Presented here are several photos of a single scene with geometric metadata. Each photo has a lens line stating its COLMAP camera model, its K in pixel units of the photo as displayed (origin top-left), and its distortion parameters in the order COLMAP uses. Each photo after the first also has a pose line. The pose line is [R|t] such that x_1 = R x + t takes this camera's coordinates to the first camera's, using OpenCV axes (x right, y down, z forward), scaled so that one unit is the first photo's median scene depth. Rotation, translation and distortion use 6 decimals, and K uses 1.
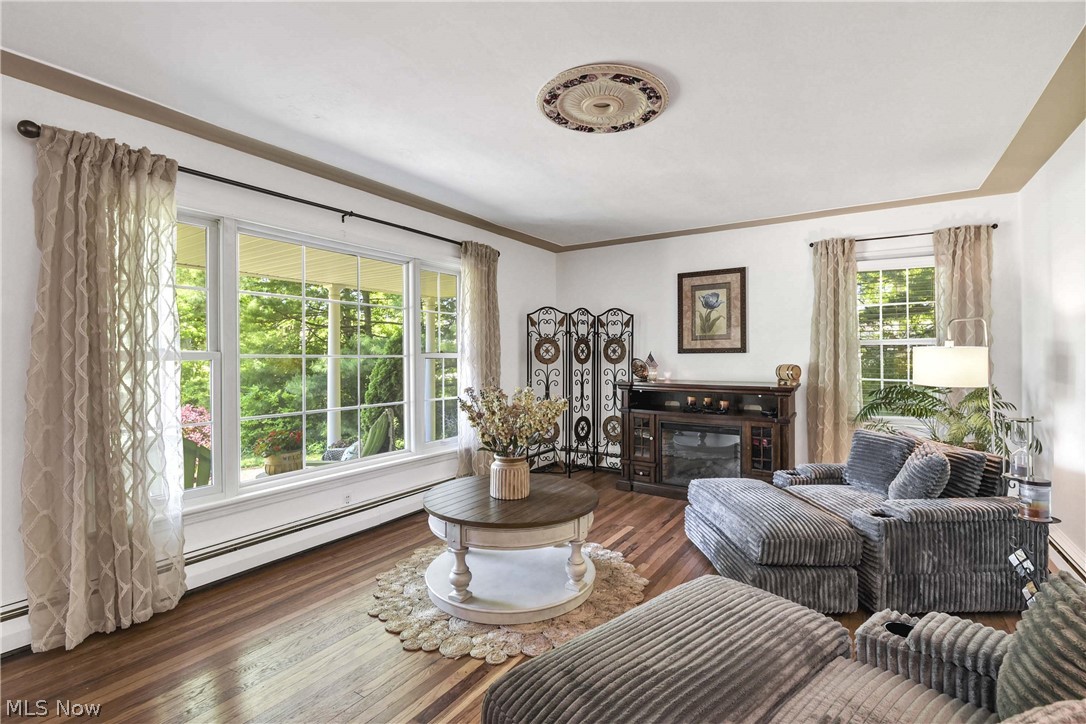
lens RADIAL K [[494.9, 0, 539.9], [0, 494.9, 360.9], [0, 0, 1]] dist [-0.005151, -0.000369]
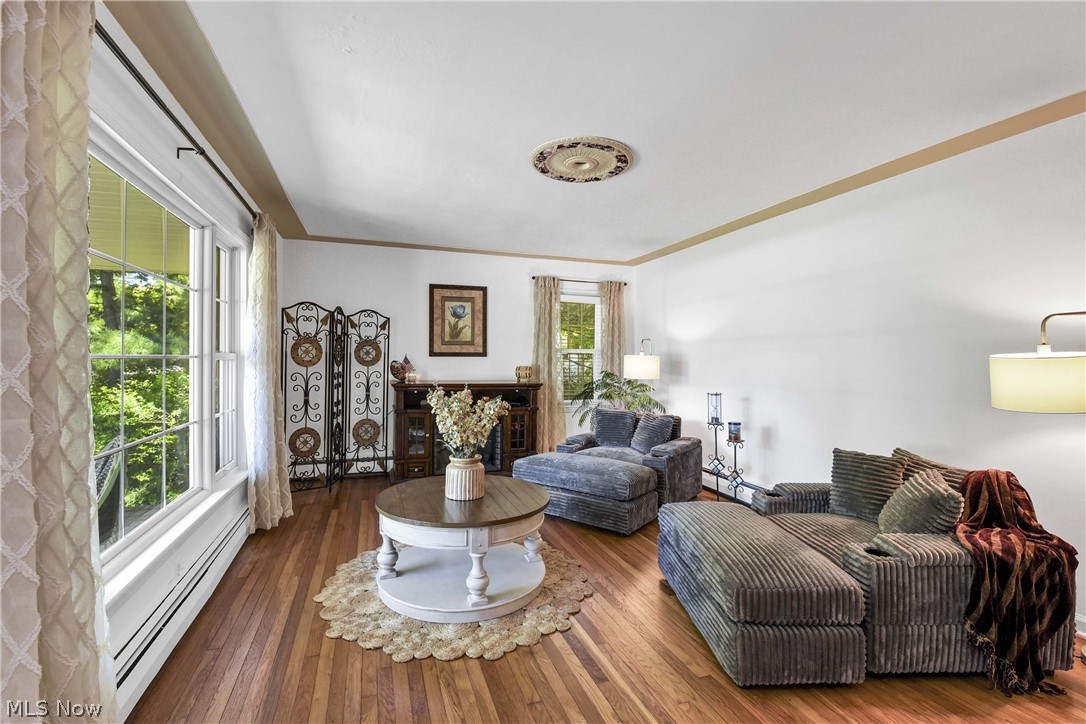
lens RADIAL K [[494.9, 0, 522.9], [0, 494.9, 357.9], [0, 0, 1]] dist [-0.005151, -0.000369]
pose [[0.621455, 0.008553, 0.783403, -0.462602], [-0.002714, 0.999958, -0.008764, -0.002606], [-0.783445, 0.003320, 0.621452, 0.158695]]
